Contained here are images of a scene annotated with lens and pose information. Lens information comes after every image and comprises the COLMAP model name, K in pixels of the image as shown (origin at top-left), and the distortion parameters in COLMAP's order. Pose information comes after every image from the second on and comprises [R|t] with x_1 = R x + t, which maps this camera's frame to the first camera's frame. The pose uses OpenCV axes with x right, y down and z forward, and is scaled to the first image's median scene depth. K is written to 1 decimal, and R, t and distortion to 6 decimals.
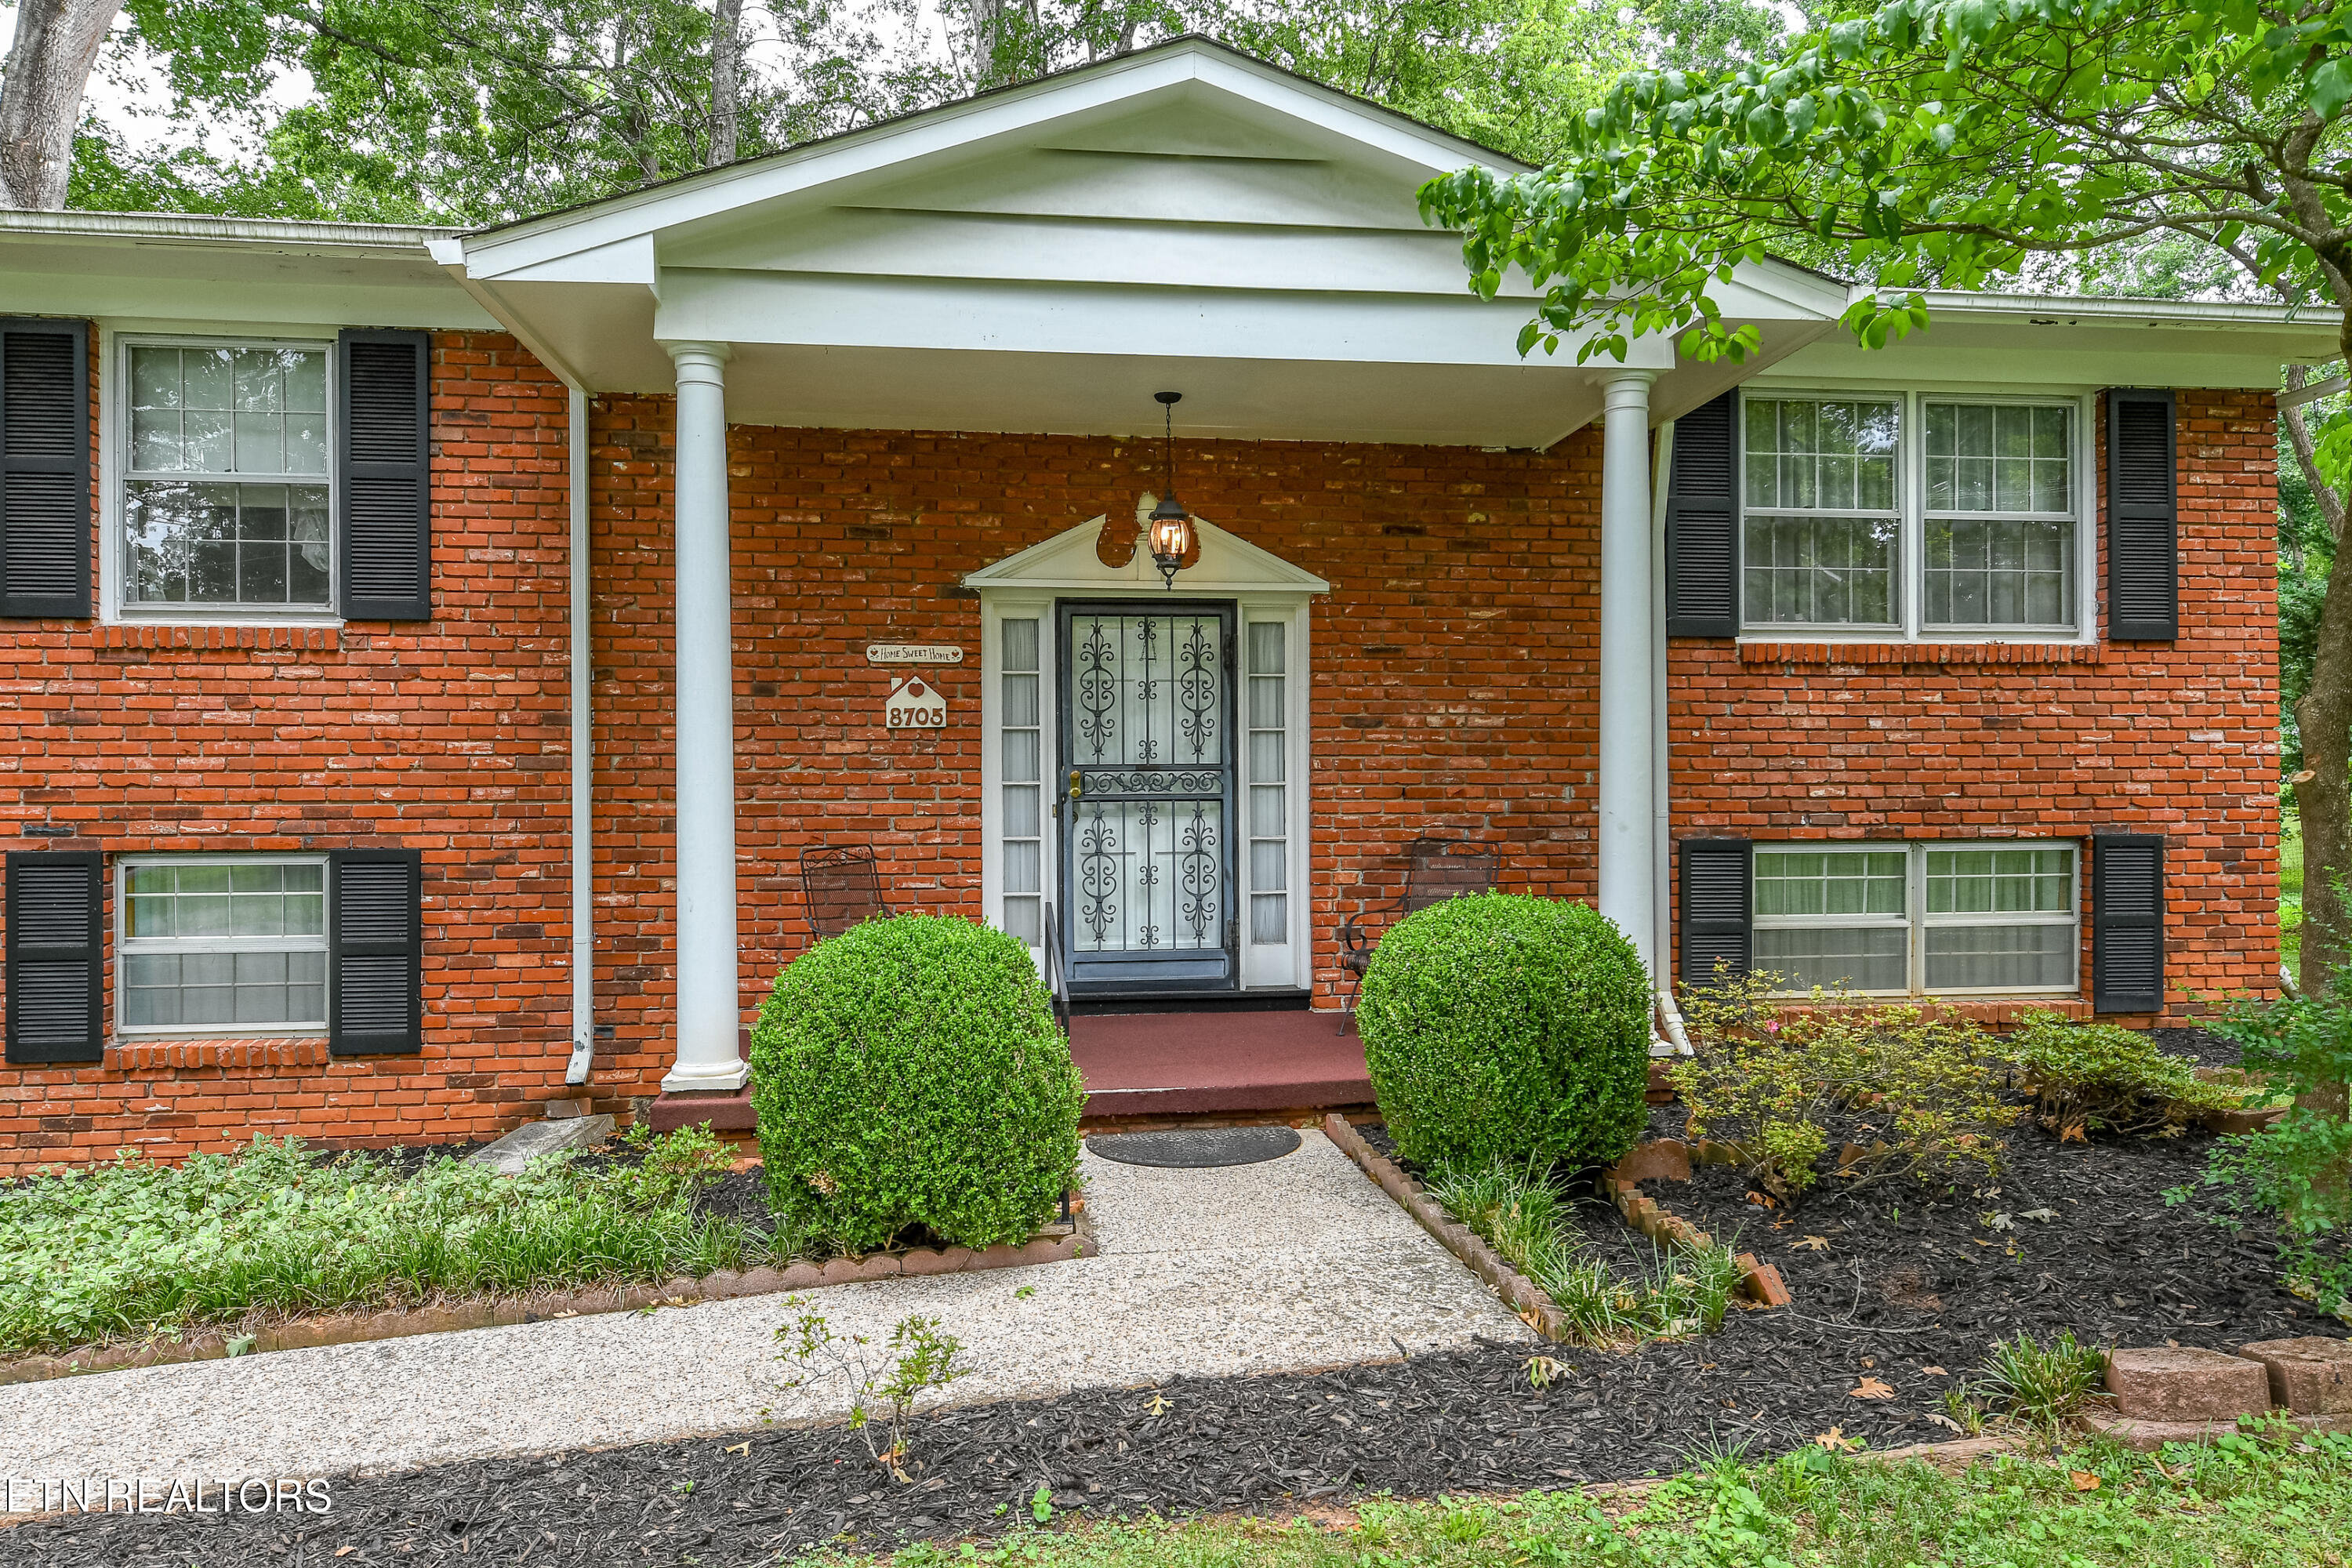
lens RADIAL K [[1427.4, 0, 1180.9], [0, 1427.4, 781.7], [0, 0, 1]] dist [-0.002914, -0.003161]
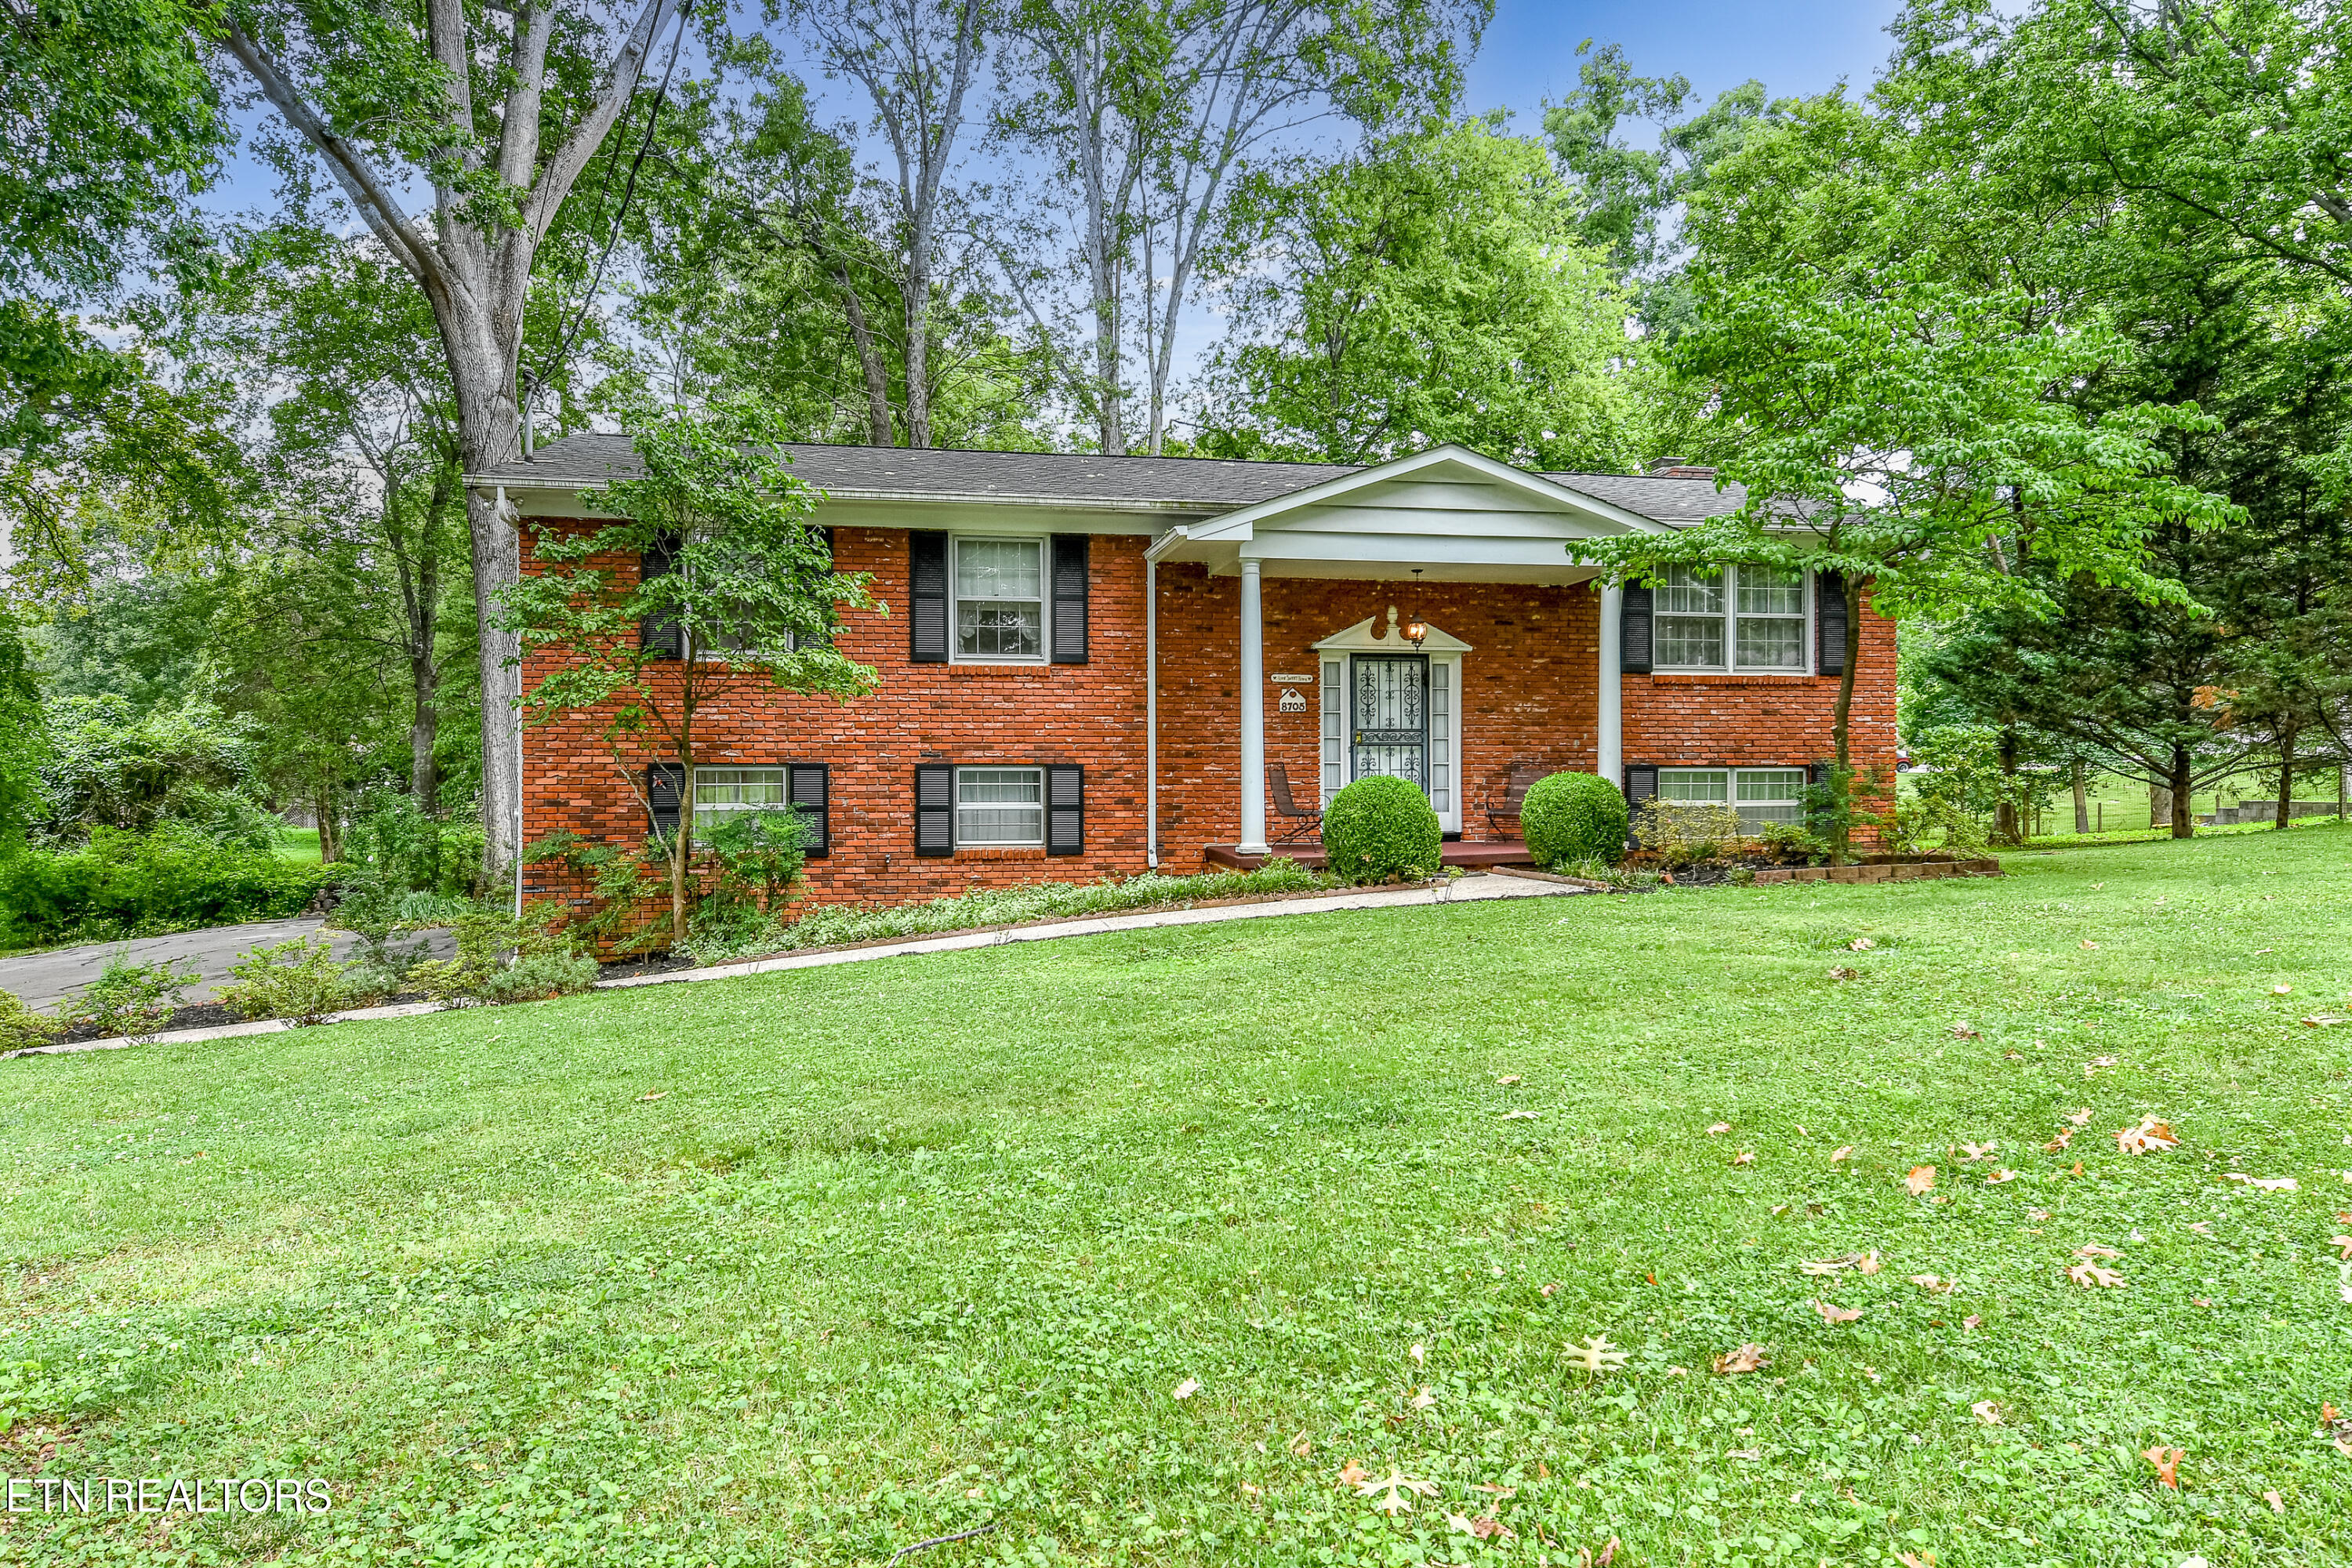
lens RADIAL K [[1427.4, 0, 1159.6], [0, 1427.4, 789.7], [0, 0, 1]] dist [-0.002914, -0.003161]
pose [[0.998313, 0.001432, 0.058045, -0.507781], [-0.001957, 0.999958, 0.008980, 0.062946], [-0.058030, -0.009078, 0.998274, -1.182393]]
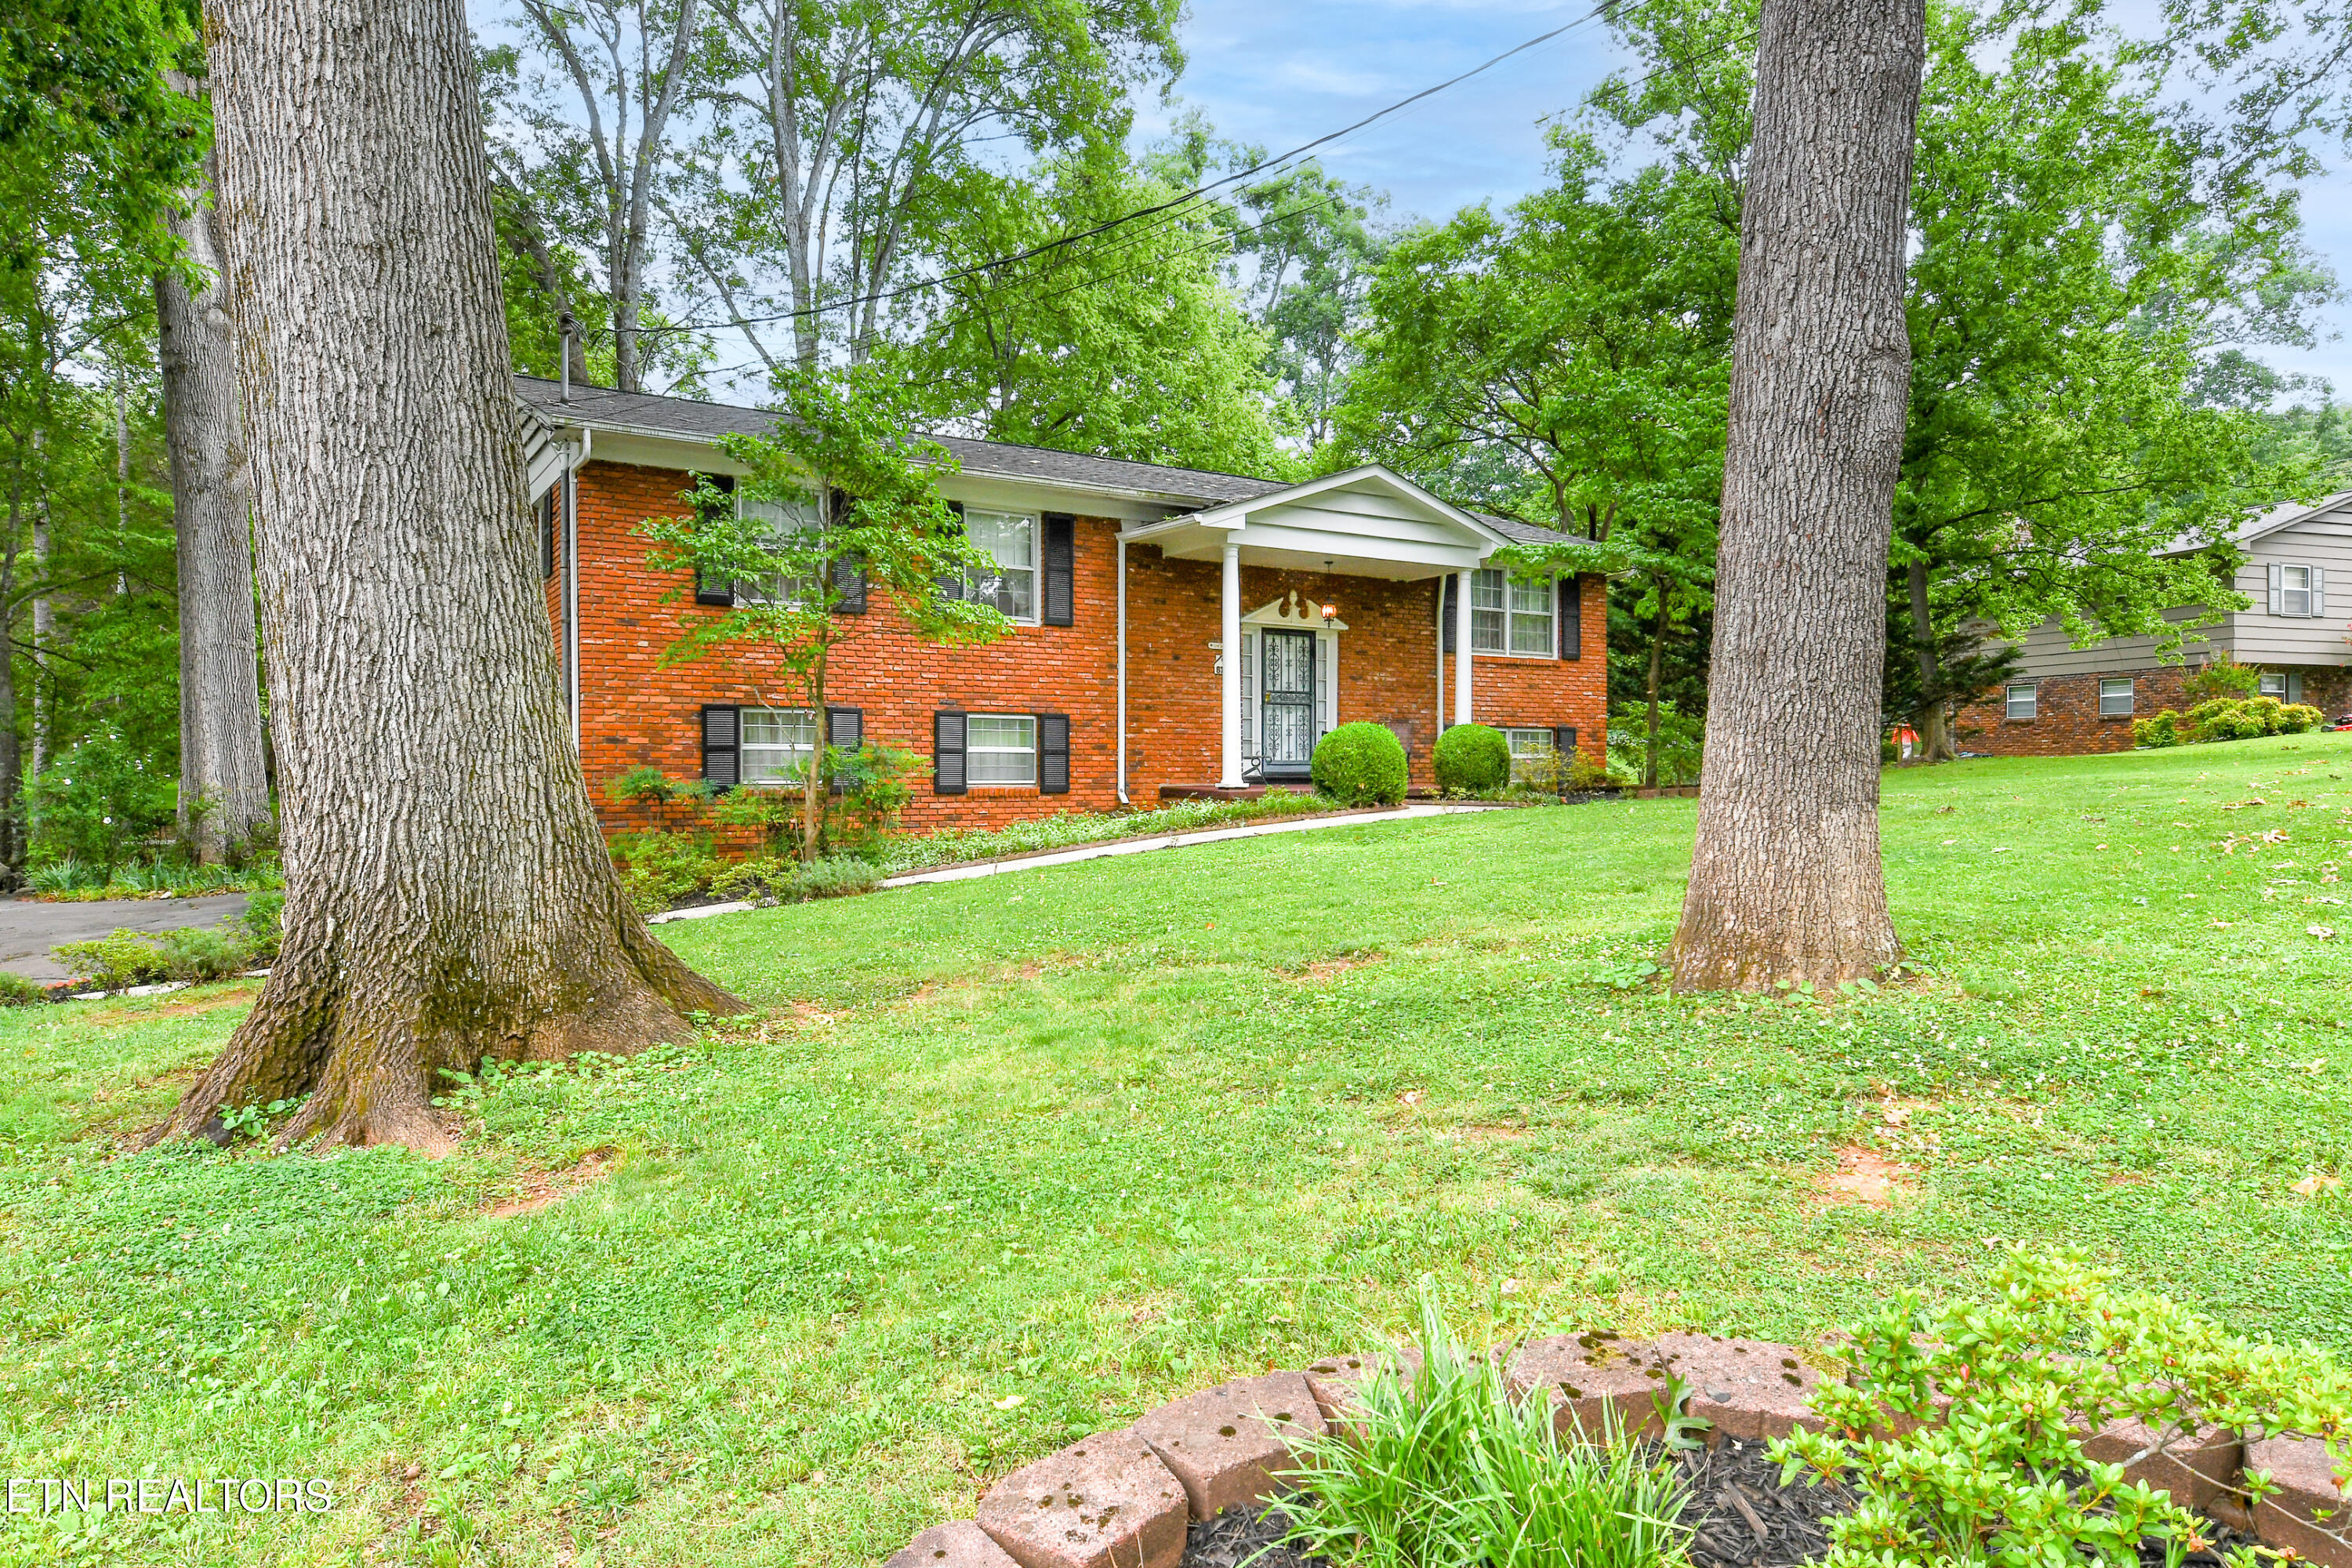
lens RADIAL K [[1427.4, 0, 1195.2], [0, 1427.4, 781.8], [0, 0, 1]] dist [-0.002914, -0.003161]
pose [[0.894714, 0.000218, 0.446640, -1.389029], [-0.003621, 0.999971, 0.006765, 0.142335], [-0.446625, -0.007670, 0.894688, -1.335364]]
